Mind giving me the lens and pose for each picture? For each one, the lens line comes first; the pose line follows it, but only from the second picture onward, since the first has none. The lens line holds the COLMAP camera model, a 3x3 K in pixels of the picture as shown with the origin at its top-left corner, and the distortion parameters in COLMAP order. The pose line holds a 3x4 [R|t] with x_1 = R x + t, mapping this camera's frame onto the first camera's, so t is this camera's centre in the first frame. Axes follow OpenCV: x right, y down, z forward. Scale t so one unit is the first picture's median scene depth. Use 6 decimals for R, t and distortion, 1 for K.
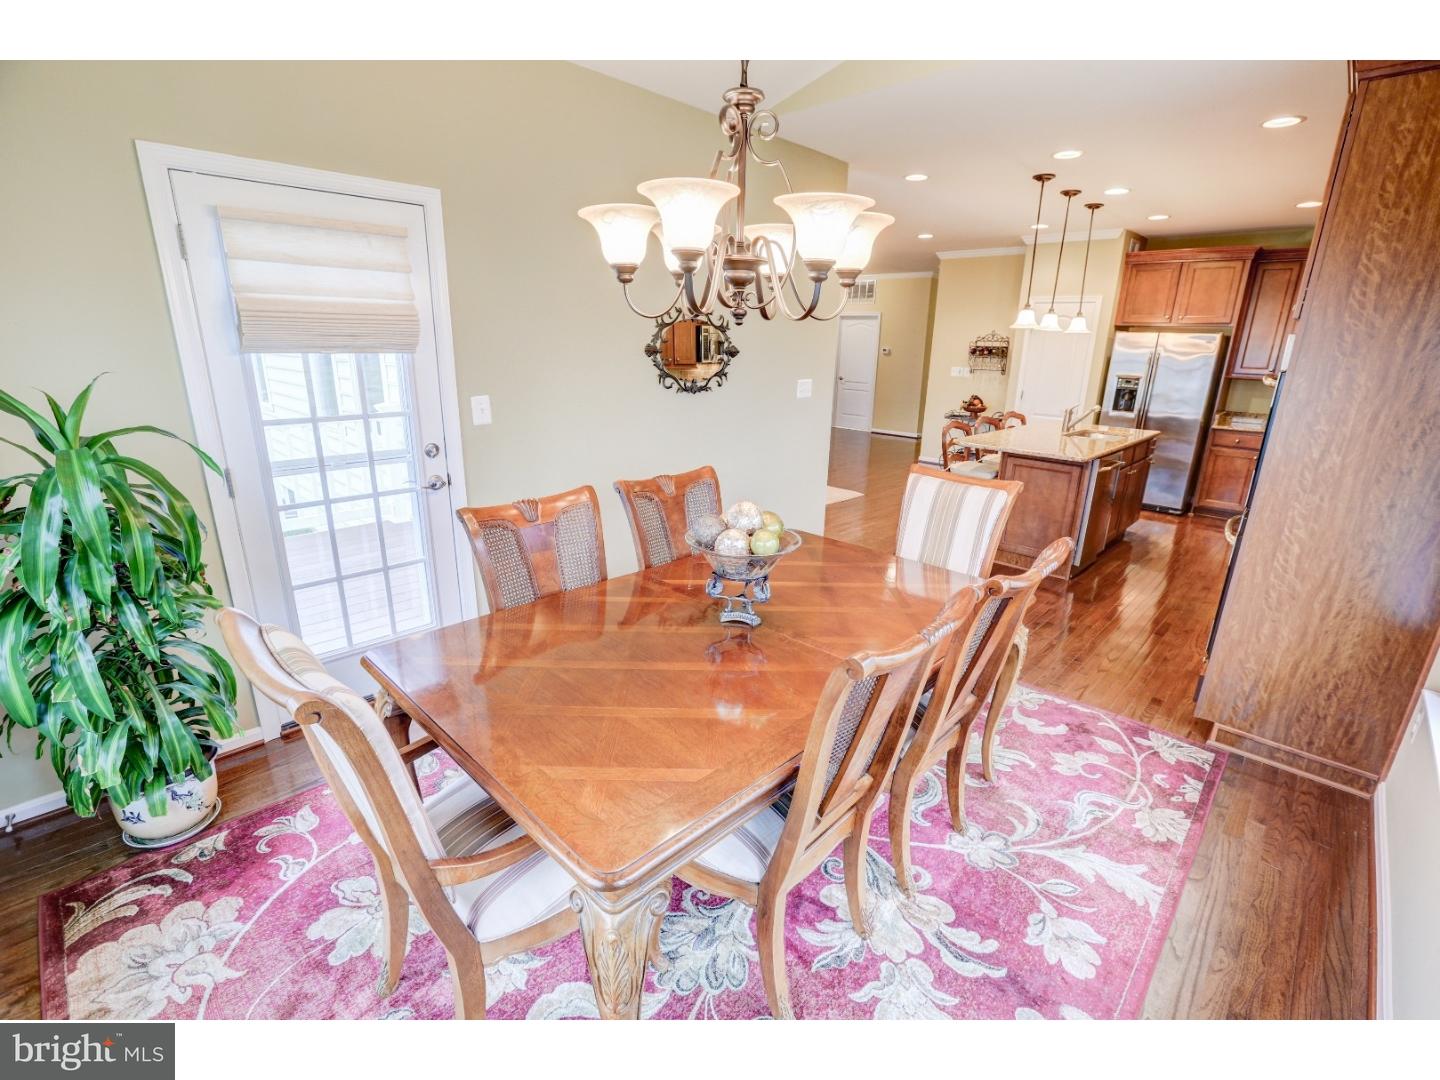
lens RADIAL K [[646.3, 0, 720.0], [0, 646.3, 540.0], [0, 0, 1]] dist [-0.017548, 0.000046]
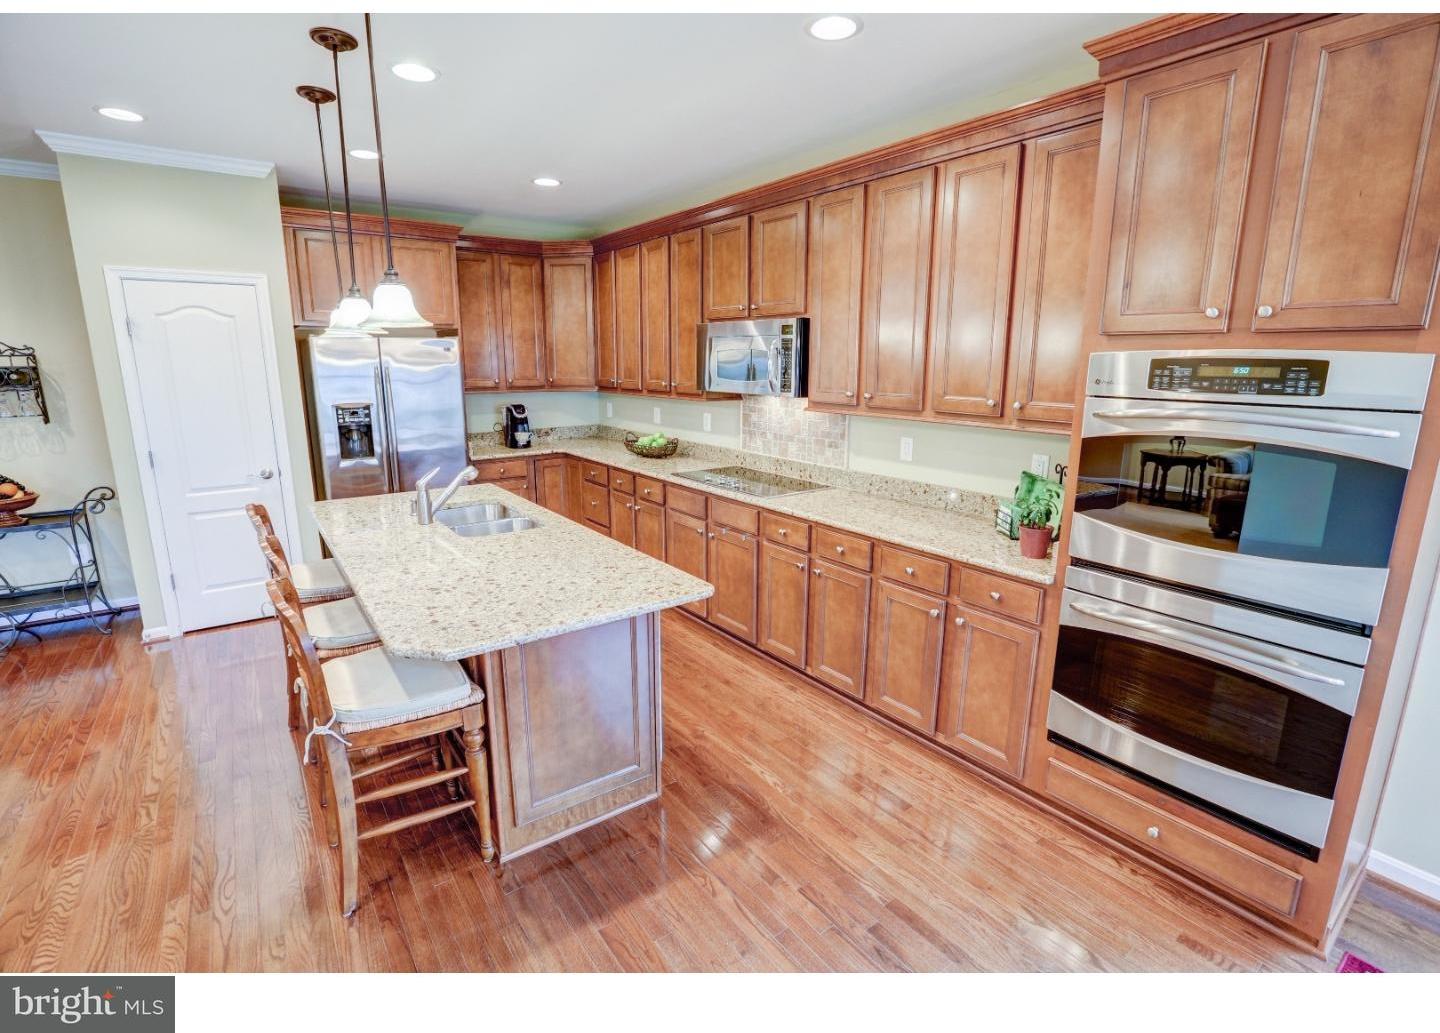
lens RADIAL K [[660.5, 0, 714.6], [0, 660.5, 500.2], [0, 0, 1]] dist [-0.057824, 0.021417]
pose [[0.163715, -0.227475, 0.959923, 0.094907], [0.290185, 0.941107, 0.173525, -0.282731], [-0.942863, 0.250147, 0.220083, 0.886331]]
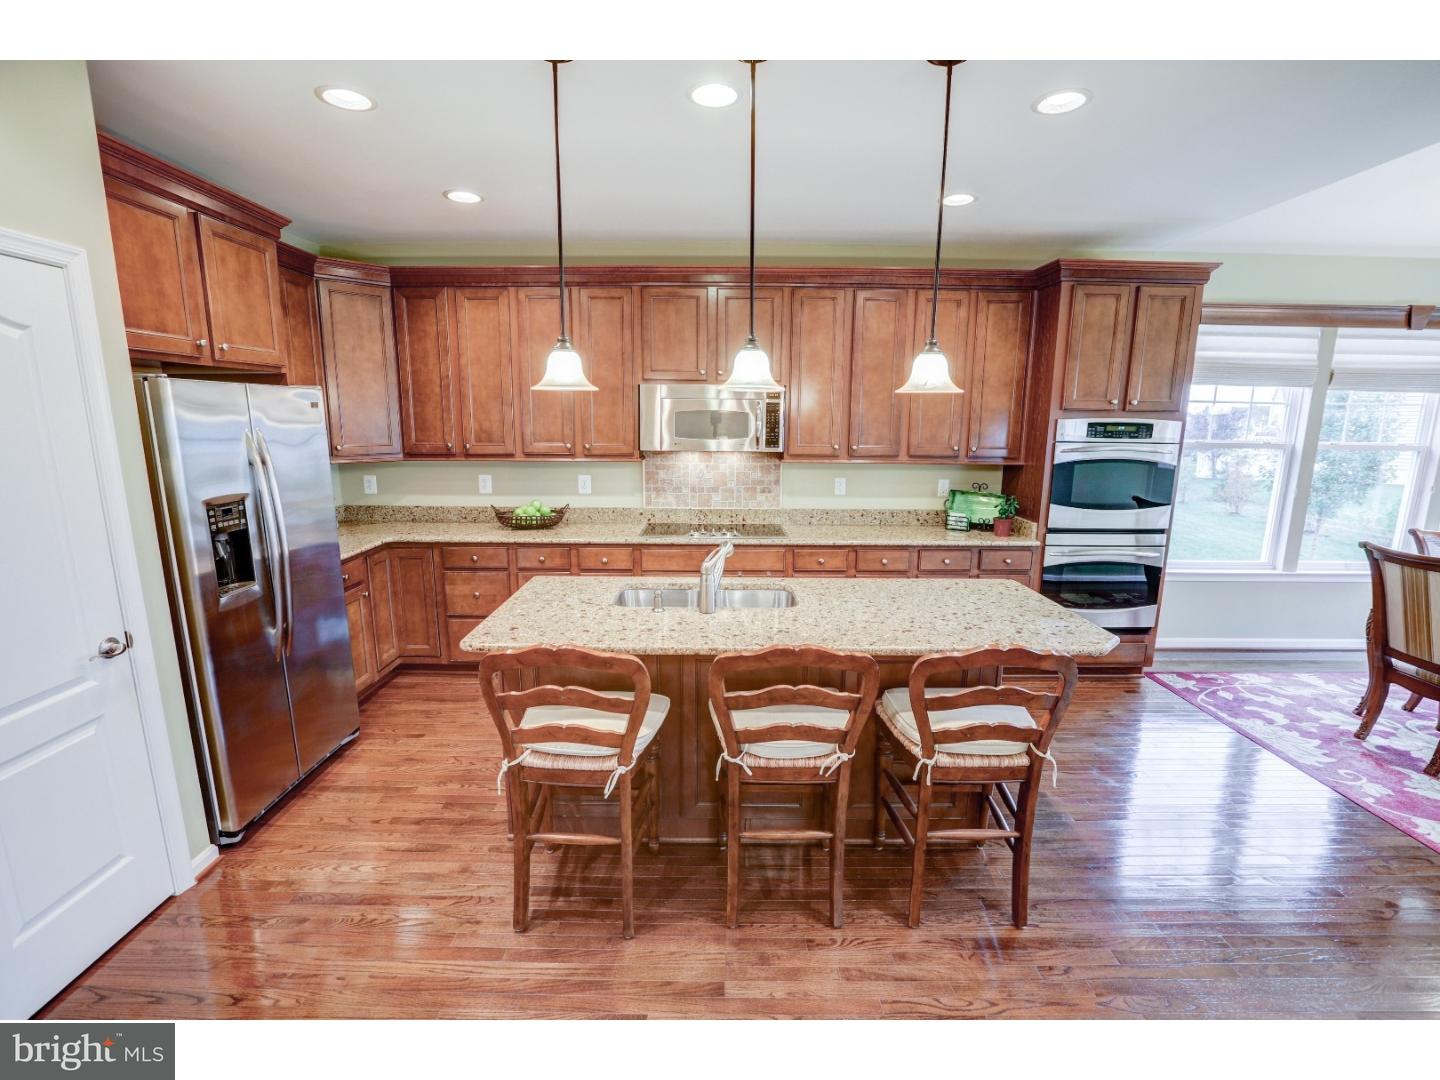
lens RADIAL K [[666.6, 0, 713.8], [0, 666.6, 545.3], [0, 0, 1]] dist [-0.062038, 0.022355]
pose [[-0.692521, -0.163896, 0.702533, 0.289026], [0.190141, 0.897944, 0.396916, -0.530372], [-0.695888, 0.408453, -0.590682, 1.689730]]
